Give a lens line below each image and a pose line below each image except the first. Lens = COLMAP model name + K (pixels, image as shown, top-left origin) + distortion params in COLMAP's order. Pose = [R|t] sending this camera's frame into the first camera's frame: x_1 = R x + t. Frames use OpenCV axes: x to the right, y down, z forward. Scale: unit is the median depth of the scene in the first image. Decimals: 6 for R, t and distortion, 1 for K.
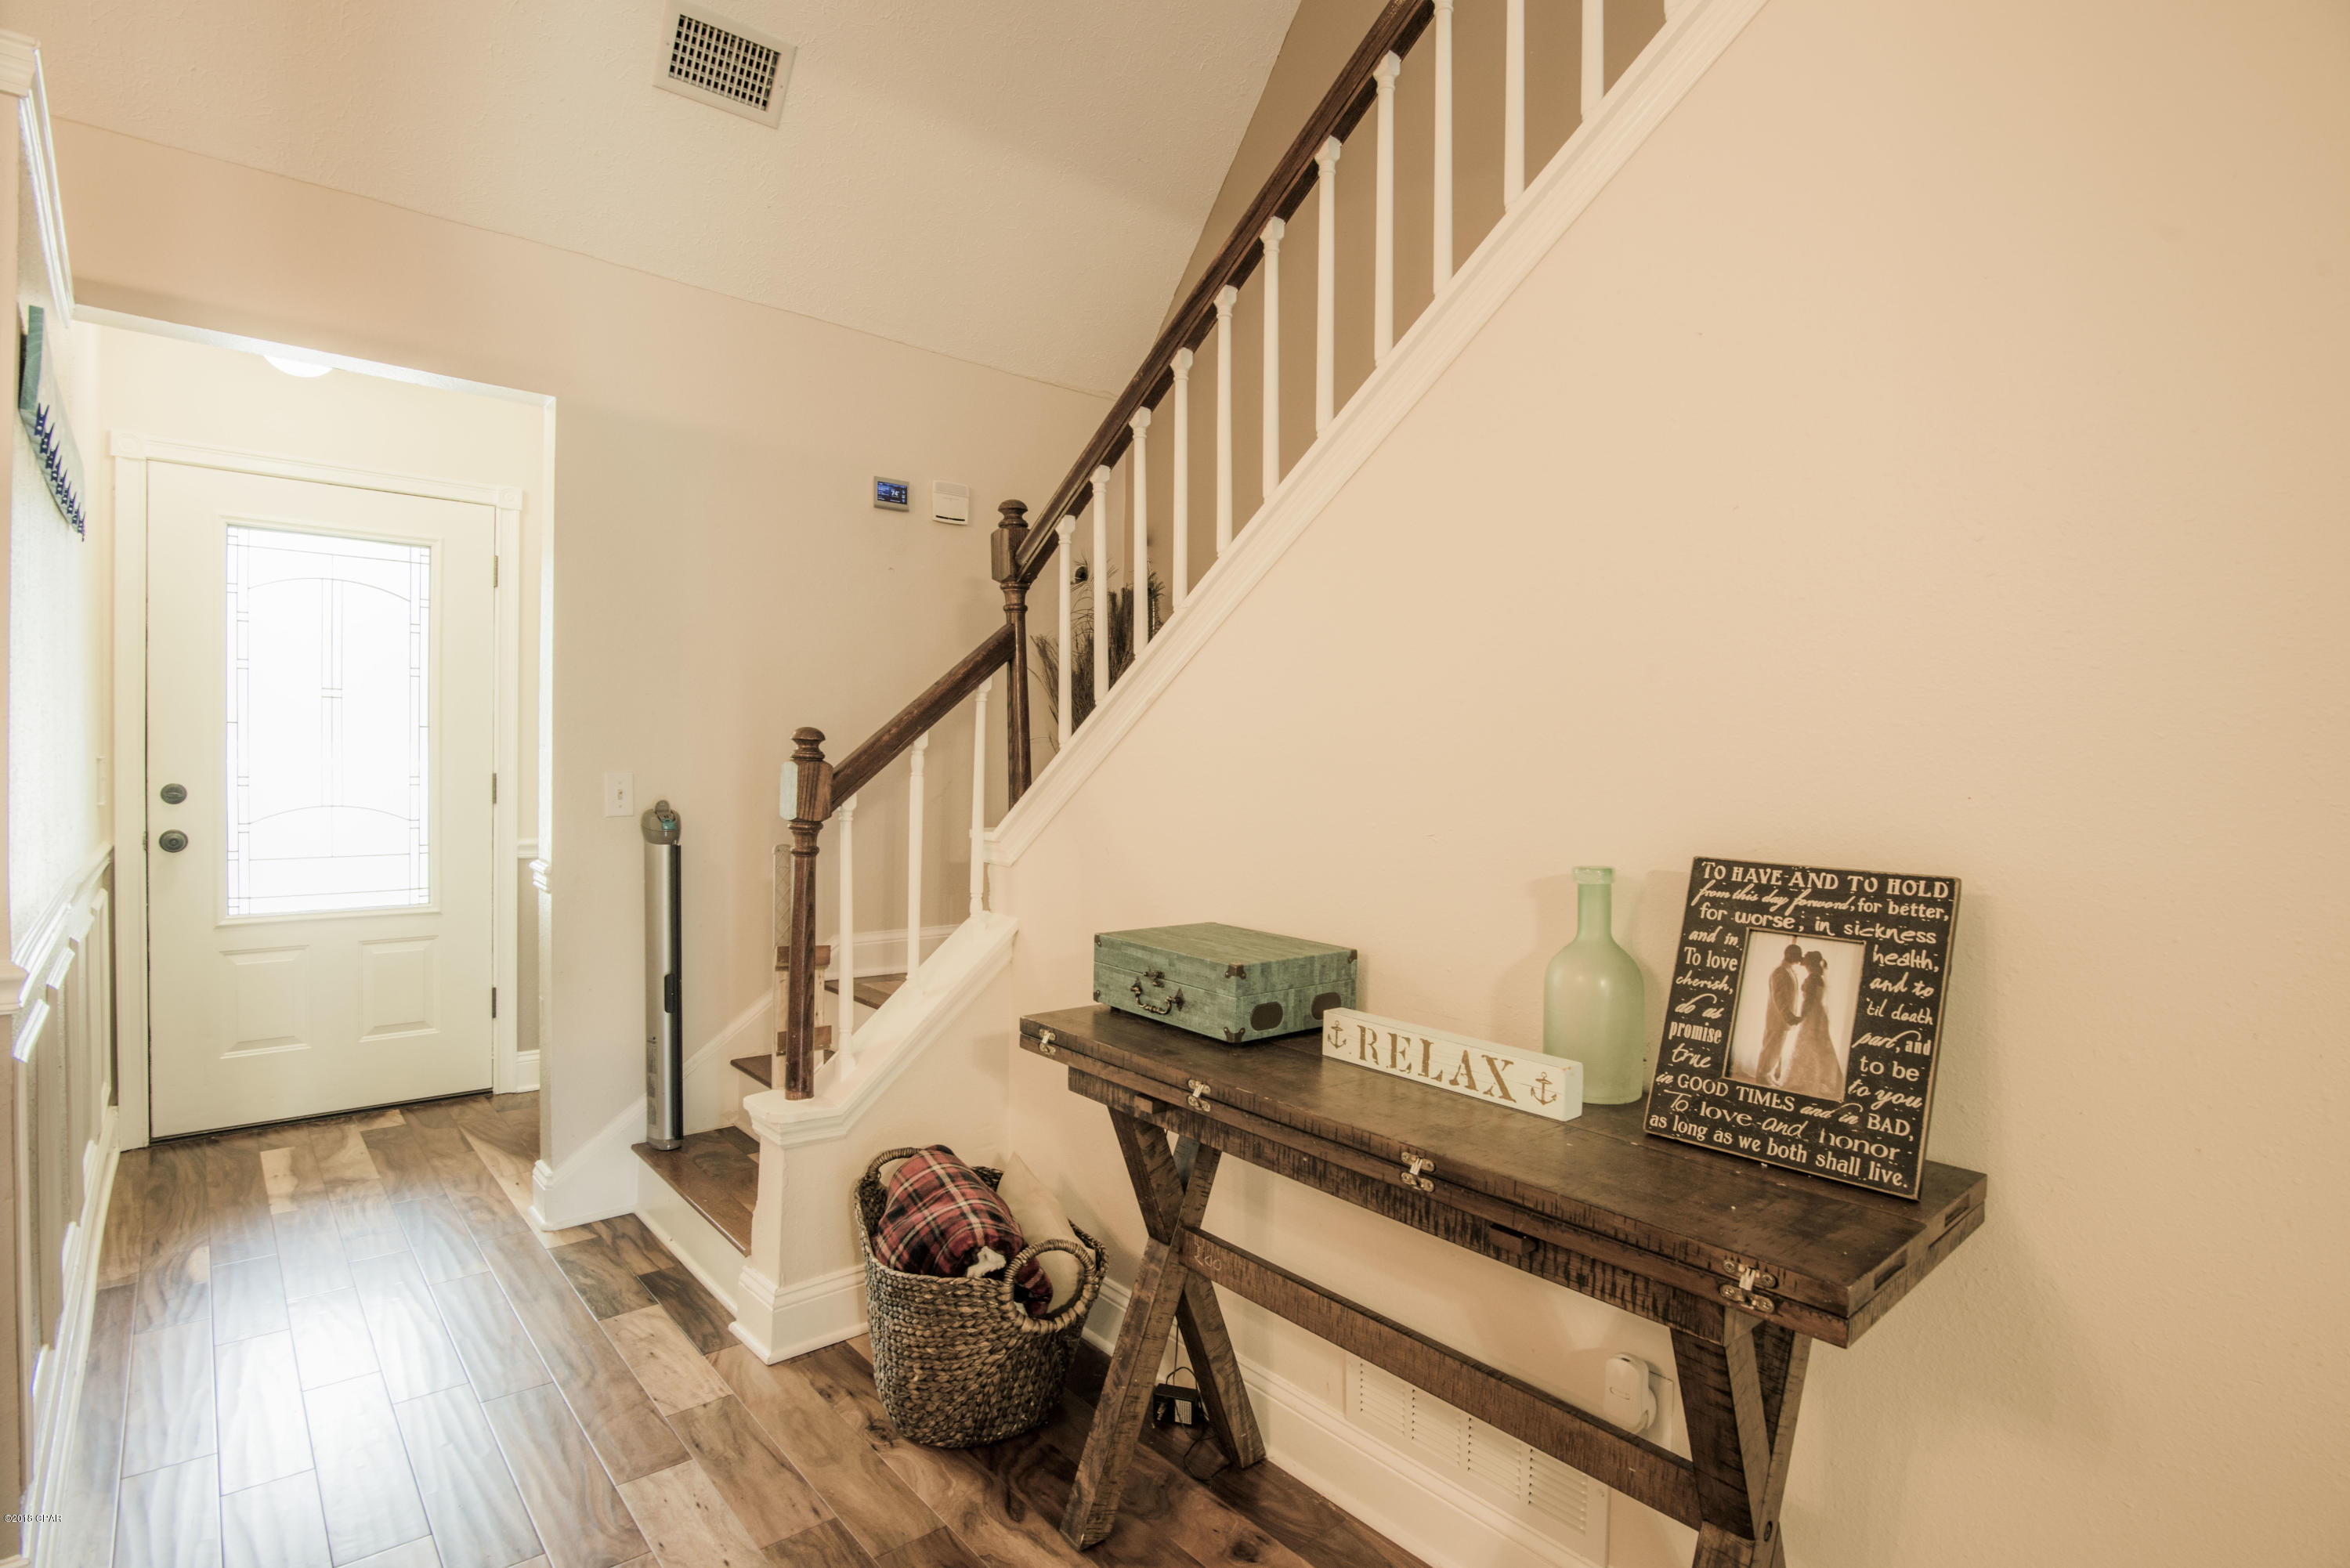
lens RADIAL K [[1145.1, 0, 1185.8], [0, 1145.1, 783.2], [0, 0, 1]] dist [-0.016125, 0.000054]
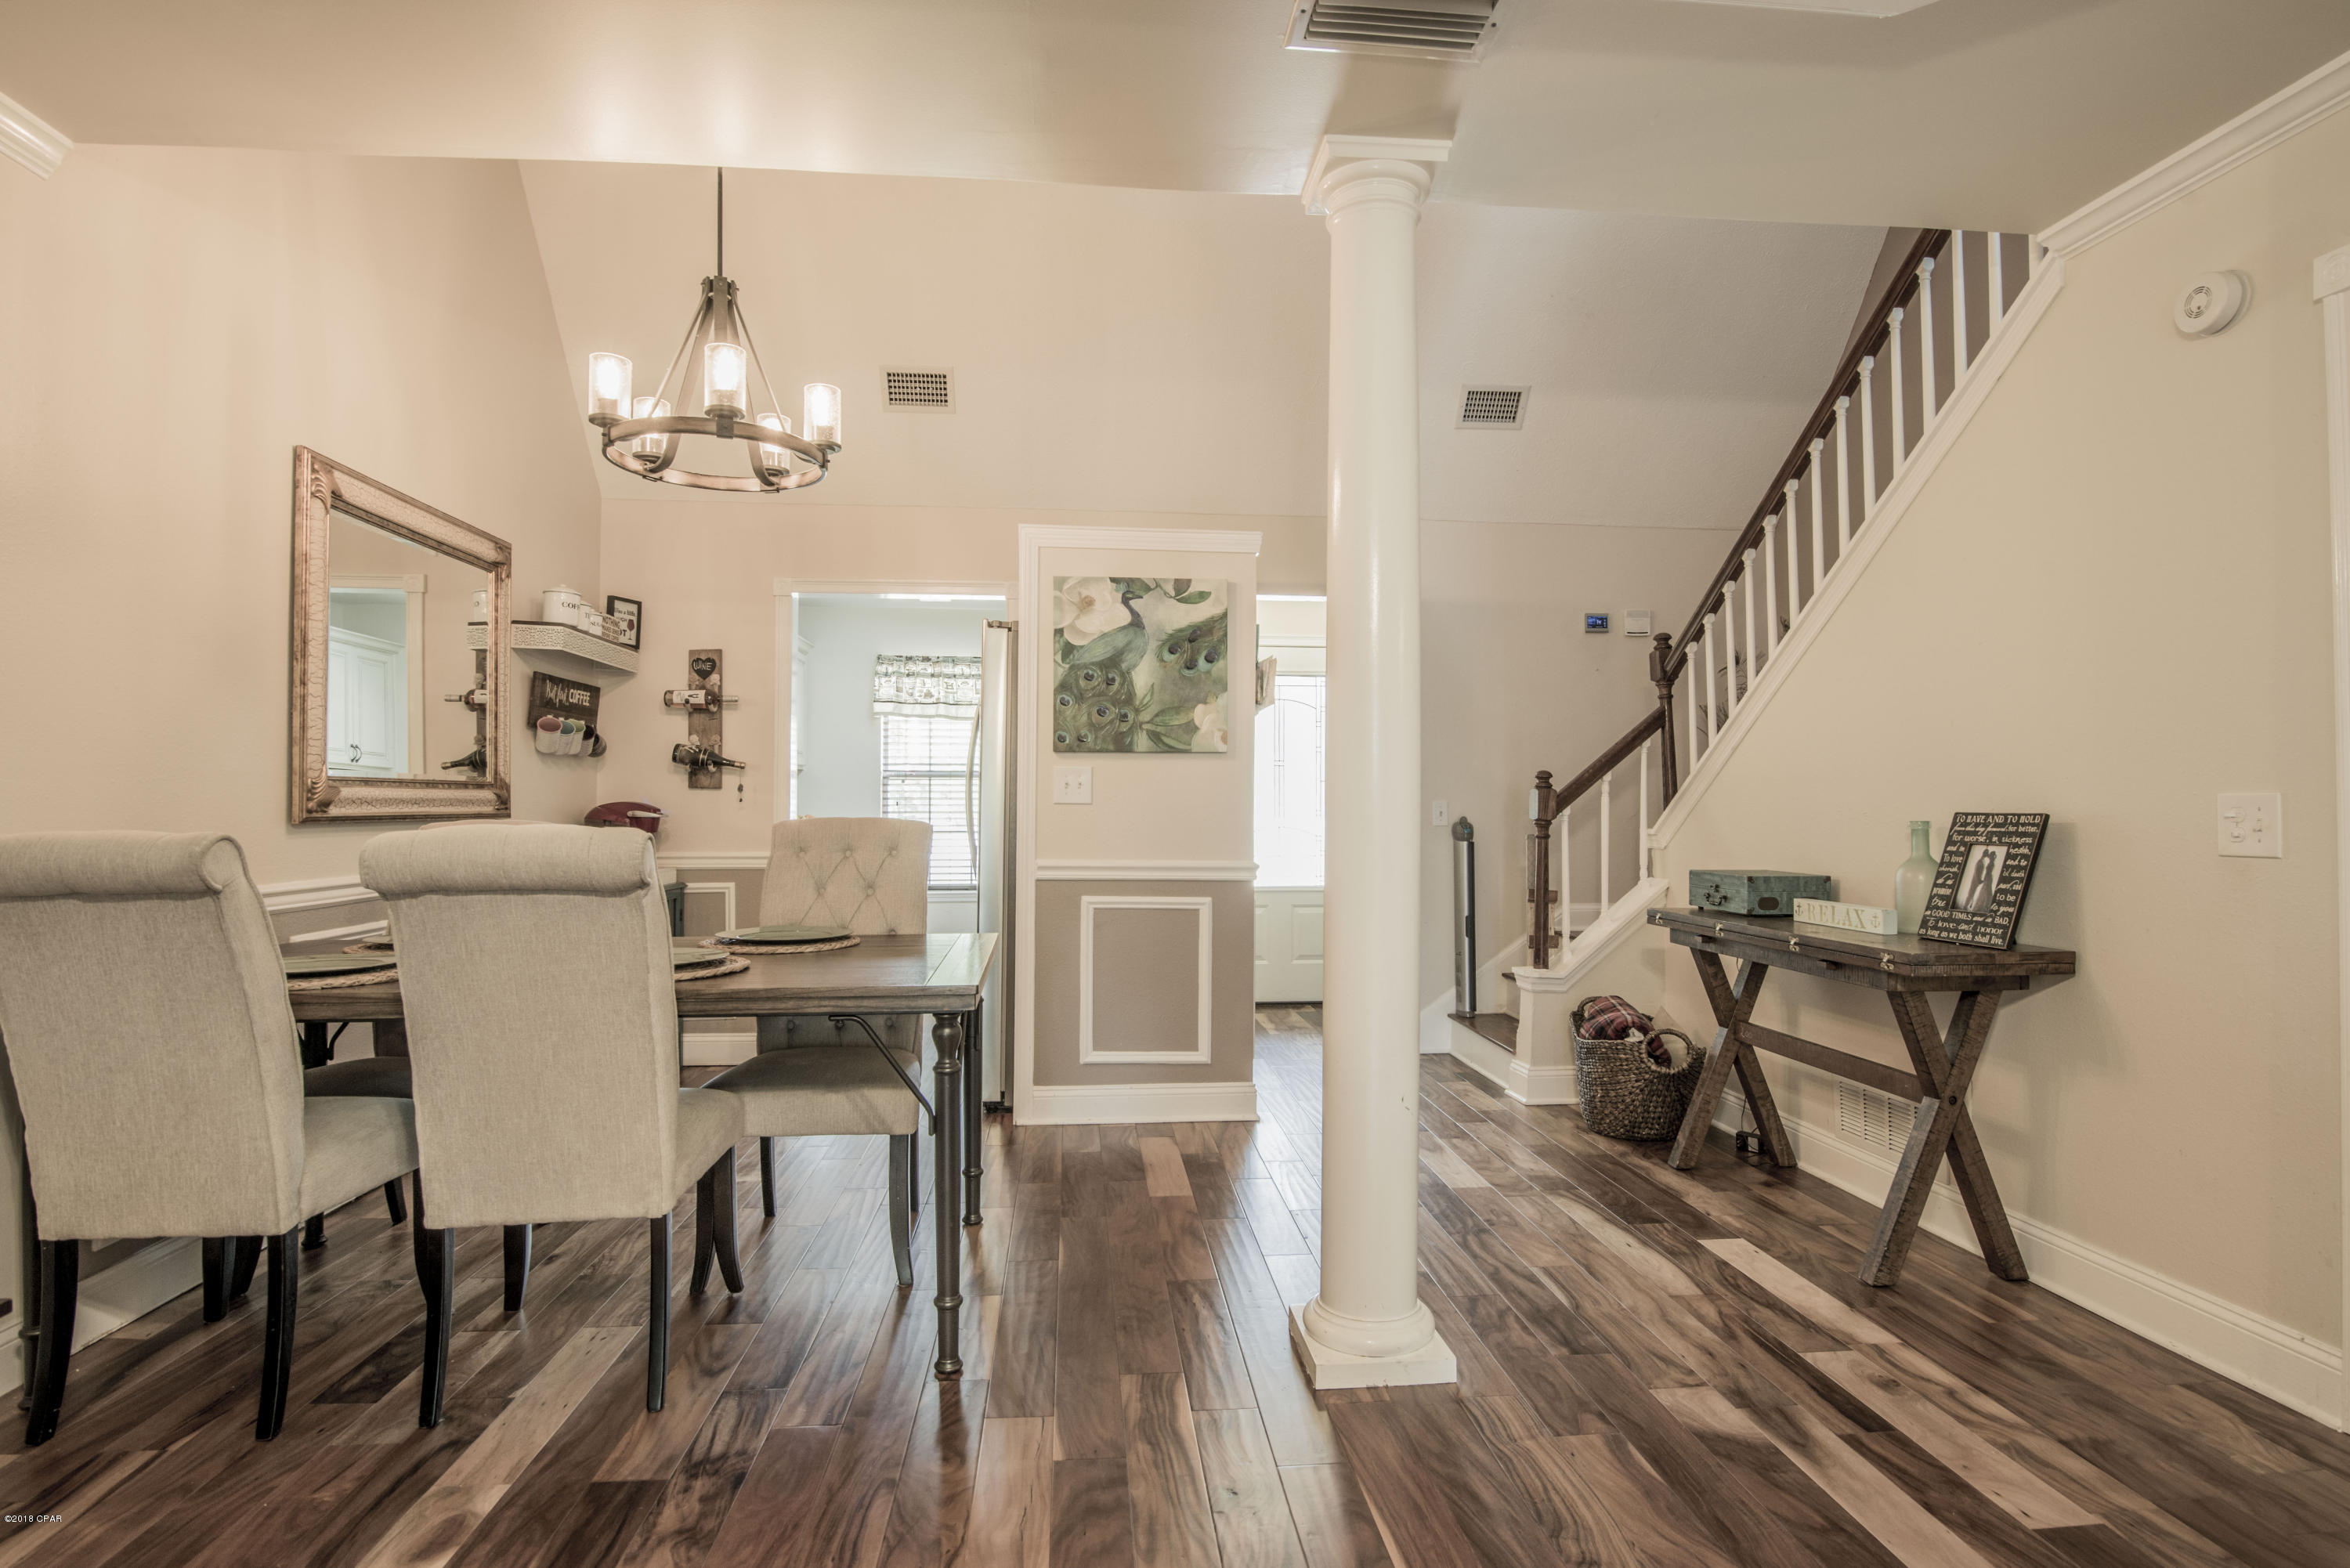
lens RADIAL K [[1145.1, 0, 1182.0], [0, 1145.1, 794.2], [0, 0, 1]] dist [-0.016125, 0.000054]
pose [[0.803567, -0.023812, -0.594738, 0.354081], [0.000571, 0.999230, -0.039236, 0.072726], [0.595214, 0.031189, 0.802962, -0.986659]]
